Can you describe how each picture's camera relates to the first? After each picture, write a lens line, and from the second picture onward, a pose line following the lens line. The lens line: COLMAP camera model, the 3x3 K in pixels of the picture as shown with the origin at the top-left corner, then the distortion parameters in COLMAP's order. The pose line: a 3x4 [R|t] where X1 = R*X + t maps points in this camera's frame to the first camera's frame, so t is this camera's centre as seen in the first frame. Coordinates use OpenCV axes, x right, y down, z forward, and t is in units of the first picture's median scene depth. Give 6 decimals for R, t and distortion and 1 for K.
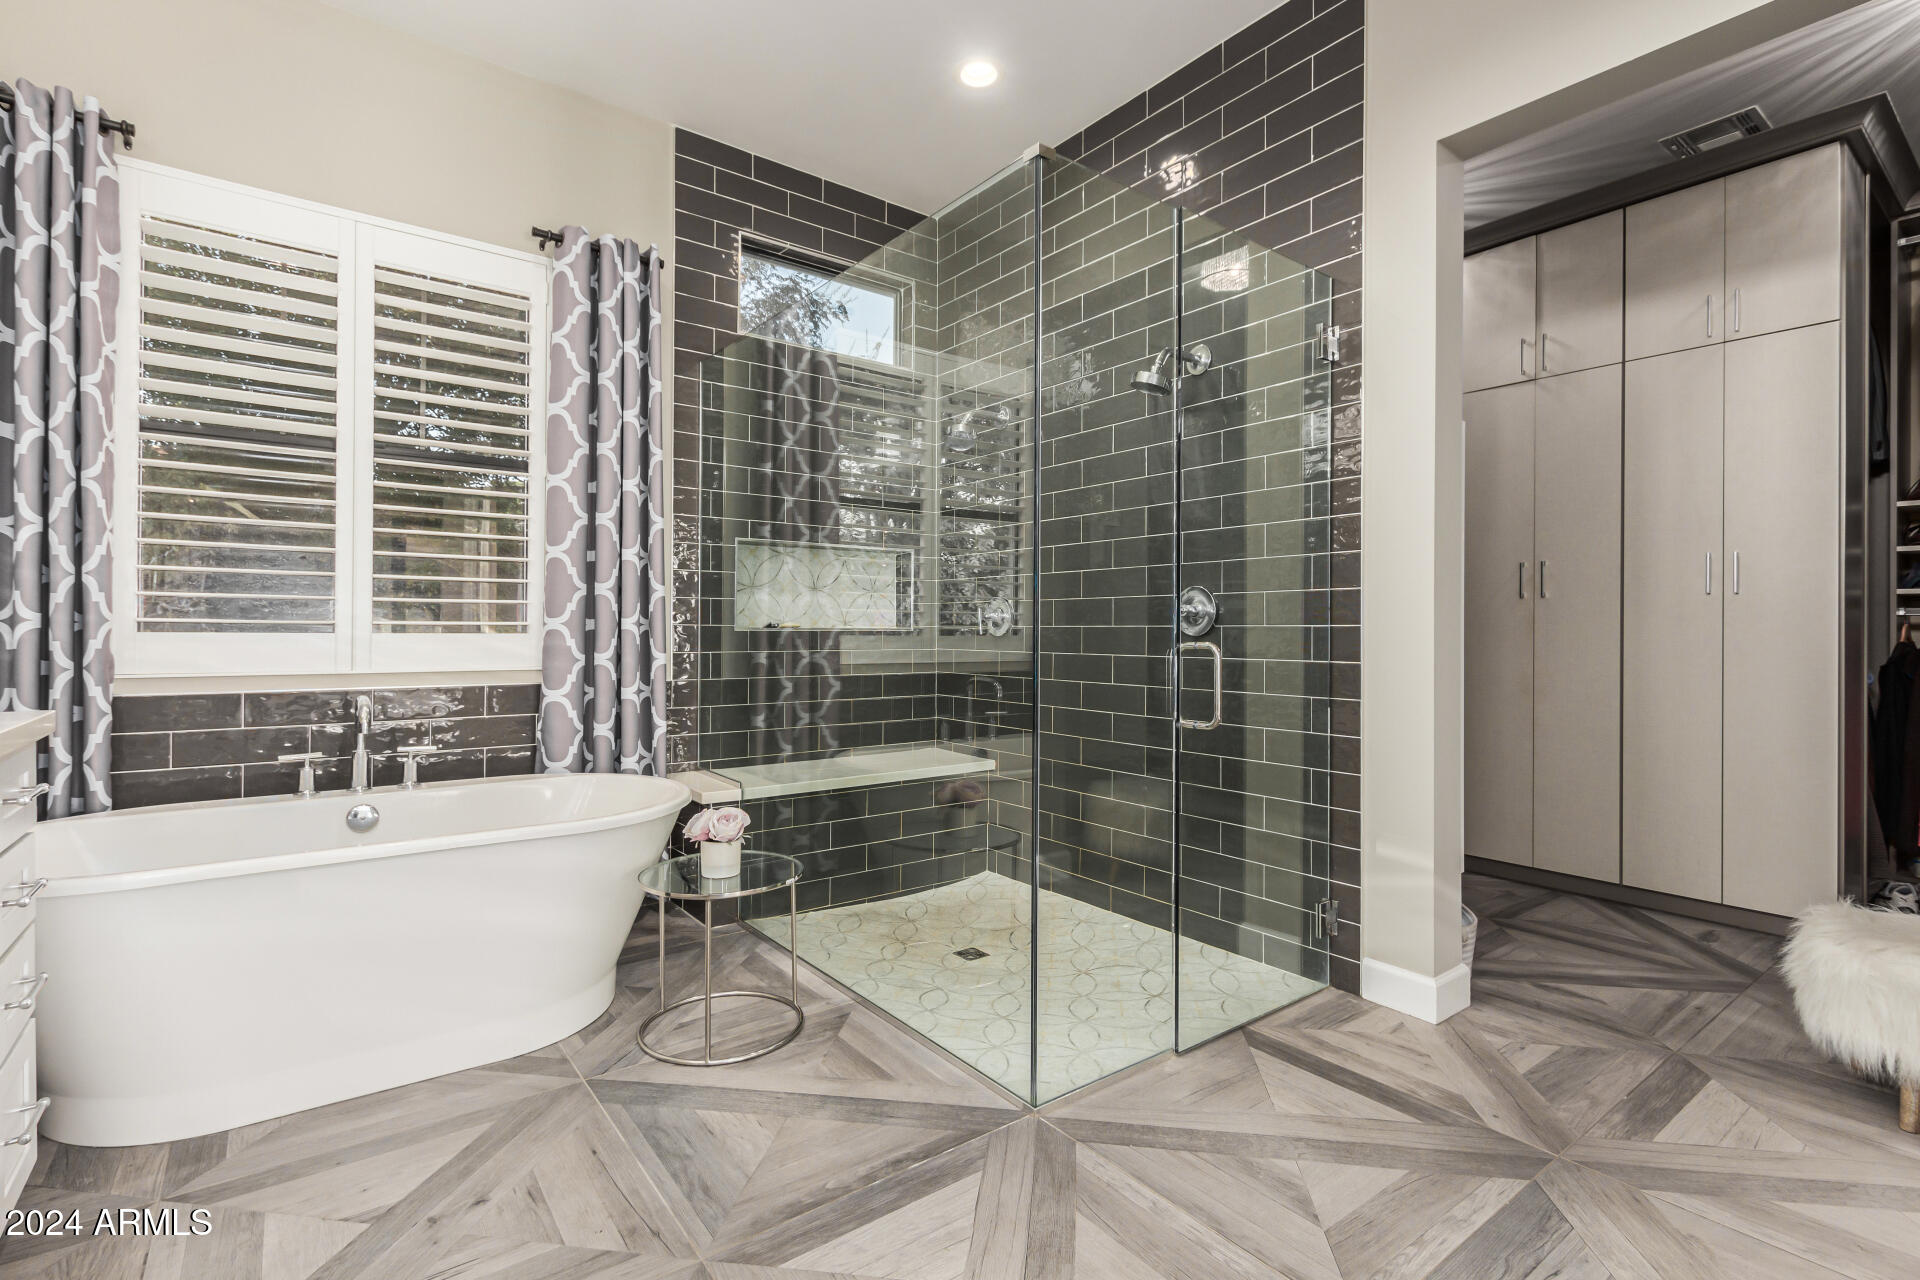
lens RADIAL K [[892.6, 0, 964.2], [0, 892.6, 627.5], [0, 0, 1]] dist [0.012446, -0.006933]
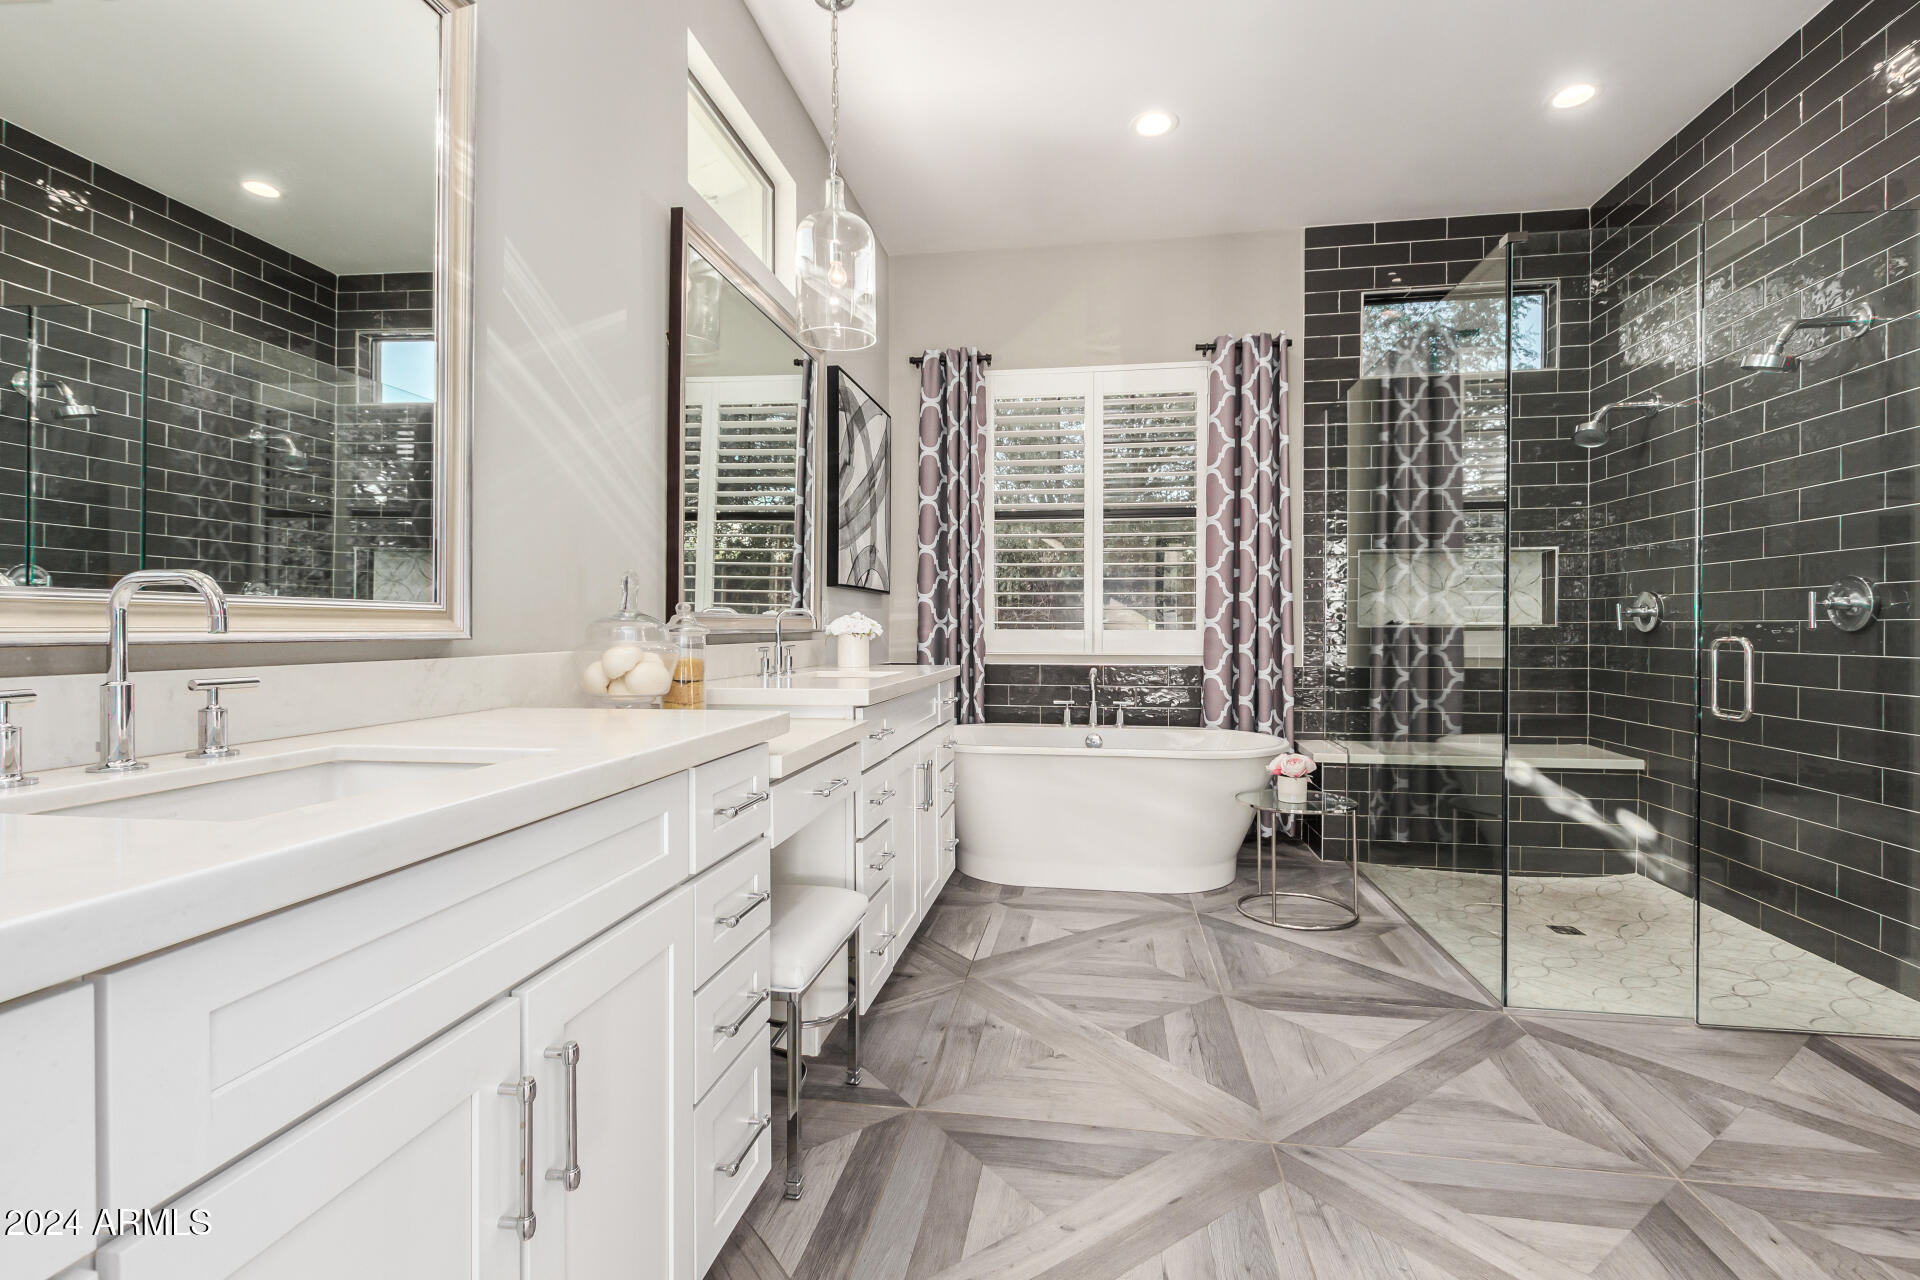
lens RADIAL K [[892.6, 0, 964.2], [0, 892.6, 627.5], [0, 0, 1]] dist [0.012446, -0.006933]
pose [[0.696978, -0.003242, -0.717085, 0.334650], [0.006145, 0.999980, 0.001452, -0.001439], [0.717066, -0.005419, 0.696984, -0.307319]]
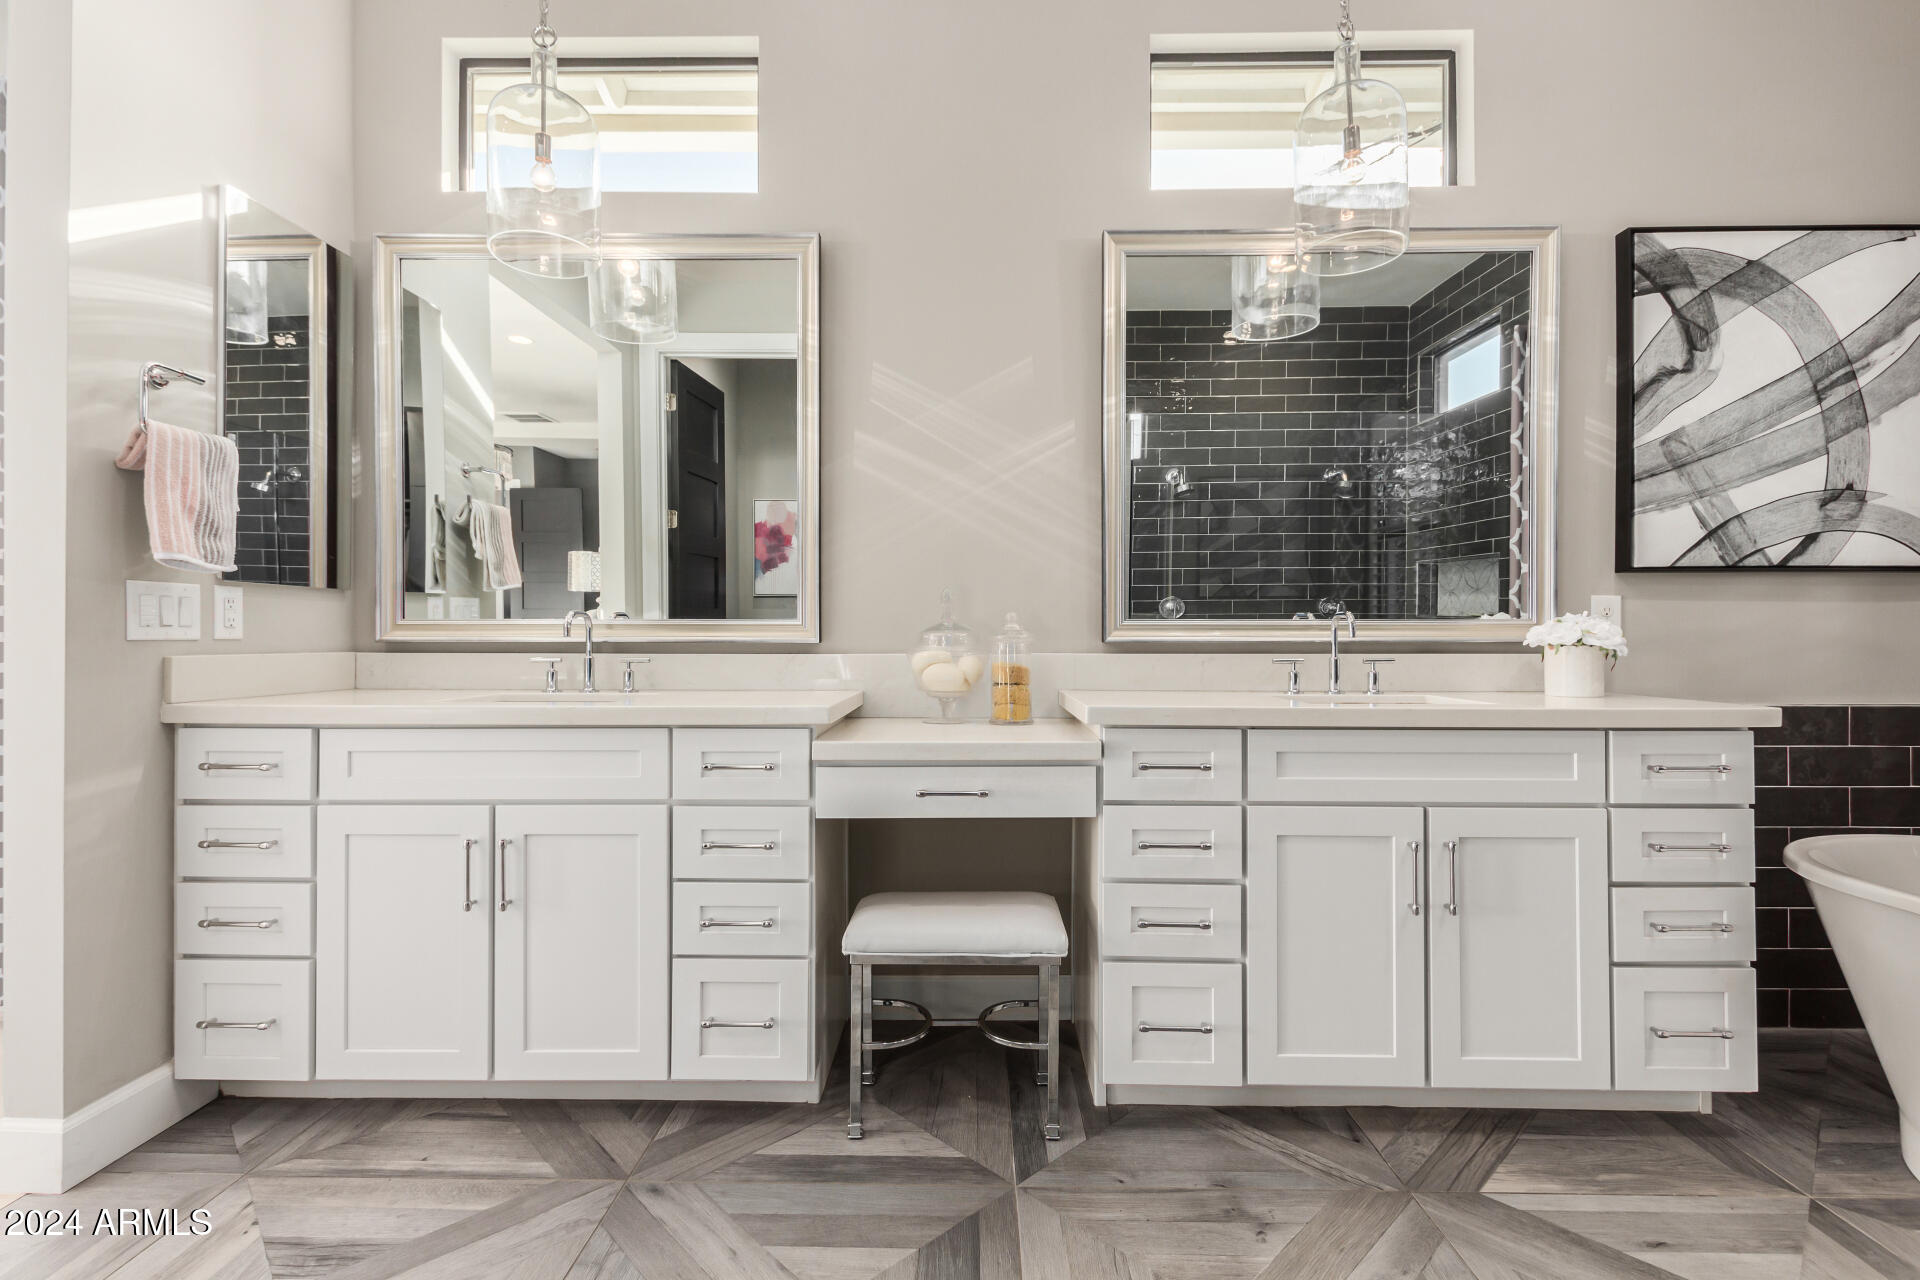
lens RADIAL K [[892.6, 0, 964.2], [0, 892.6, 627.5], [0, 0, 1]] dist [0.012446, -0.006933]
pose [[-0.612685, -0.003801, -0.790318, 0.313114], [0.001252, 0.999983, -0.005780, -0.004513], [0.790326, -0.004531, -0.612670, 0.536588]]
